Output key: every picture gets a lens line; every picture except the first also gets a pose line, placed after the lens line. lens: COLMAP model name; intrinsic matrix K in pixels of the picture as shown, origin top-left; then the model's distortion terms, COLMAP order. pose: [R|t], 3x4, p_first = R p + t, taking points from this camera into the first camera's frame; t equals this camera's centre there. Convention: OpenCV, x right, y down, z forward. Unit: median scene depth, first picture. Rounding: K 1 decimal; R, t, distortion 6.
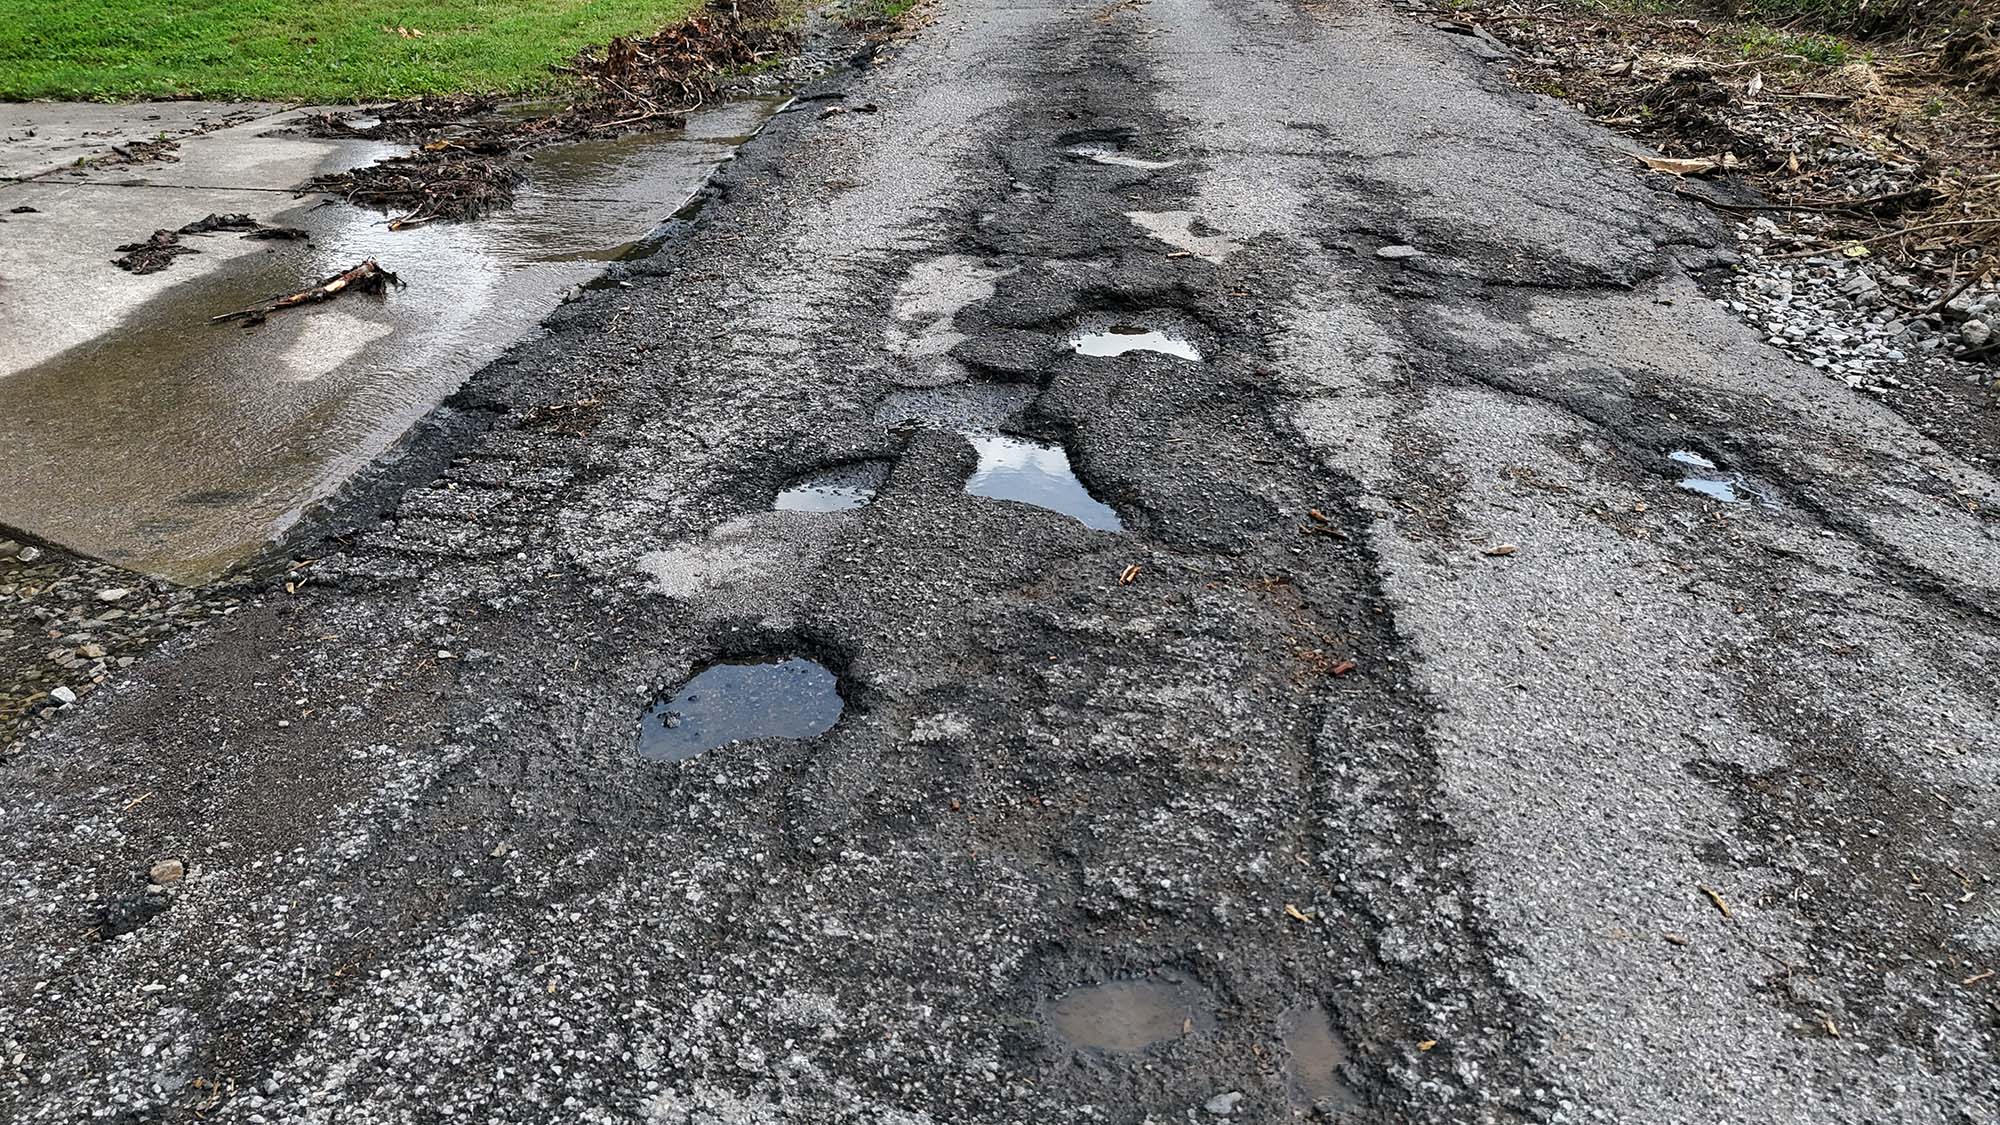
lens RADIAL K [[1432.5, 0, 1016.7], [0, 1432.5, 559.1], [0, 0, 1]] dist [0.051461, -0.051774]
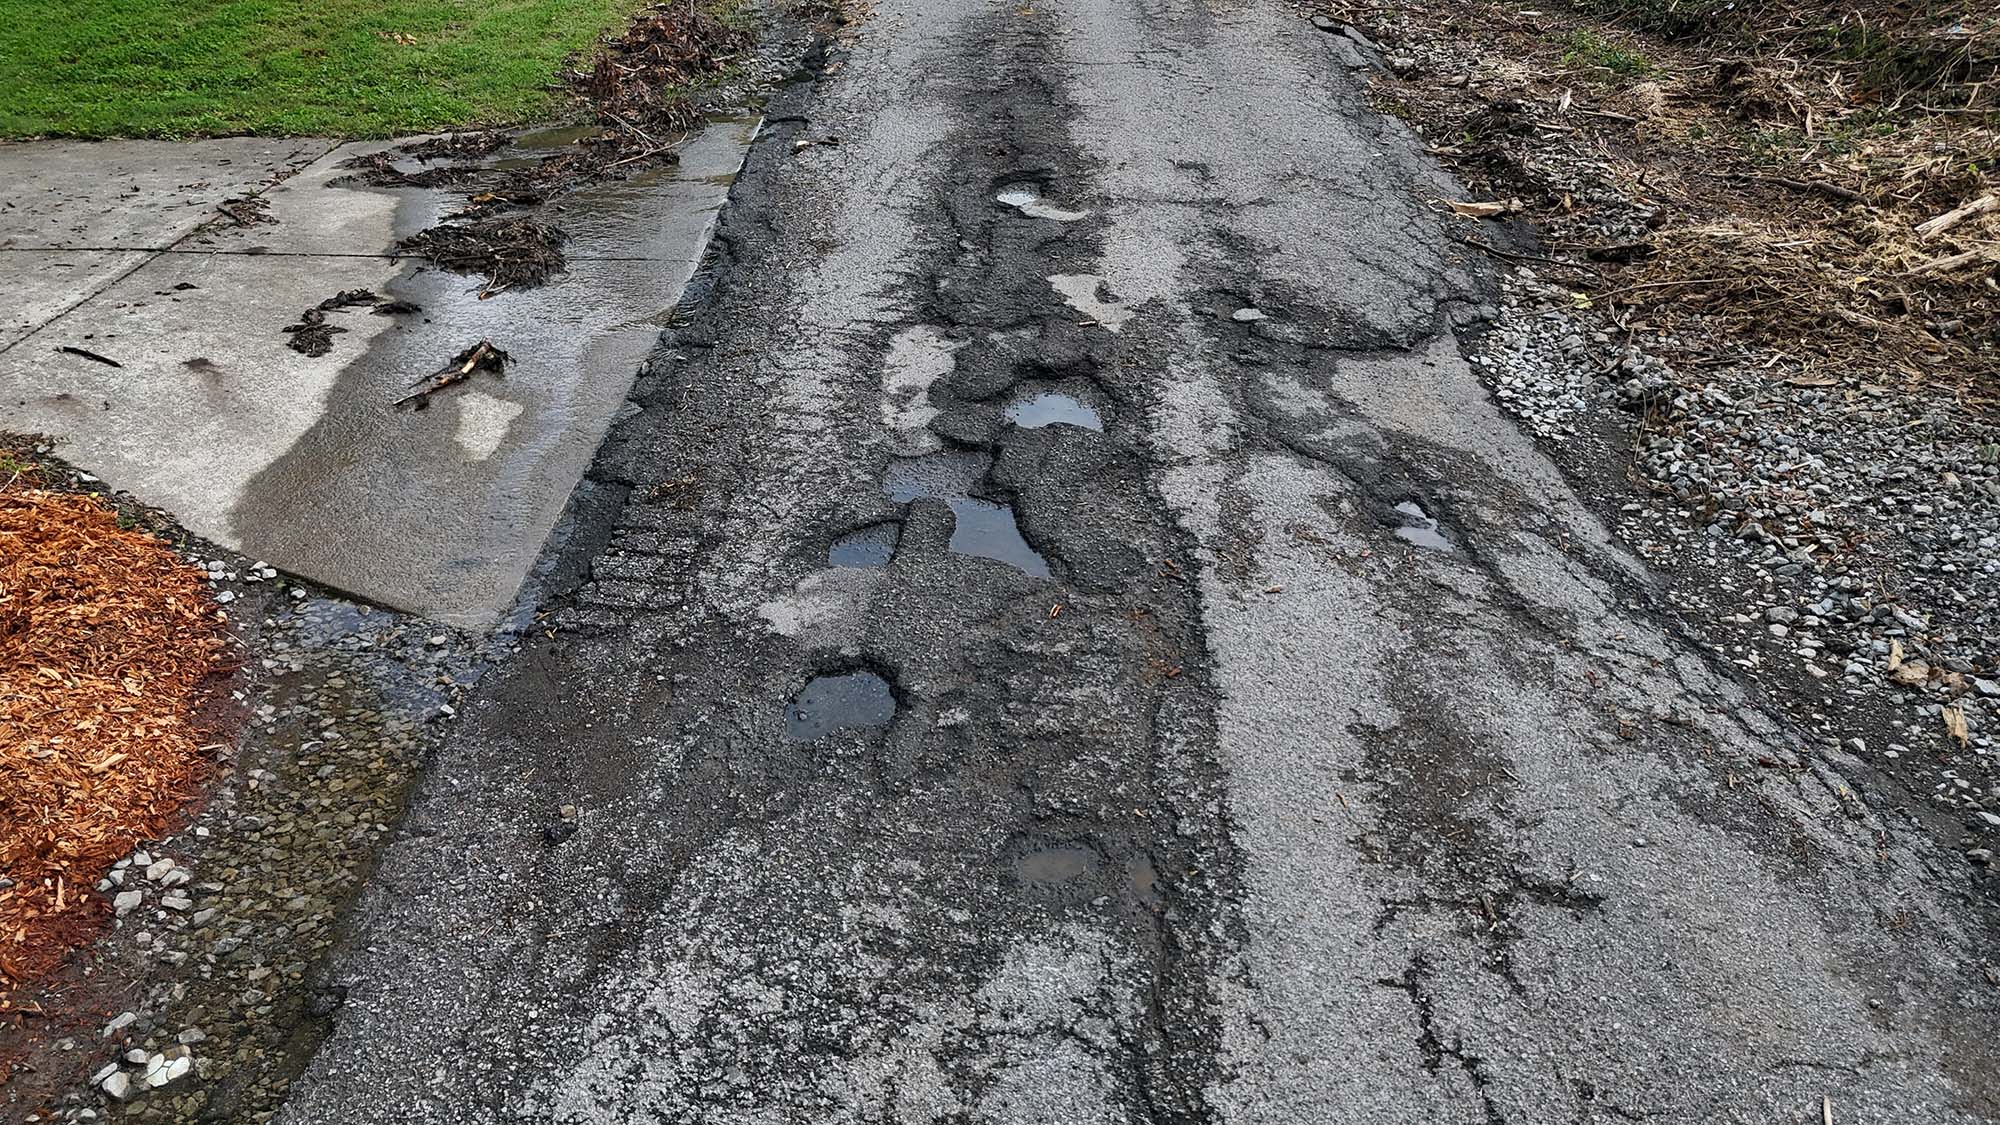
lens RADIAL K [[1432.5, 0, 1016.7], [0, 1432.5, 559.1], [0, 0, 1]] dist [0.051461, -0.051774]
pose [[0.998524, -0.025731, 0.047833, -0.028514], [0.021526, 0.996025, 0.086432, -0.125605], [-0.049867, -0.085275, 0.995109, -0.422777]]
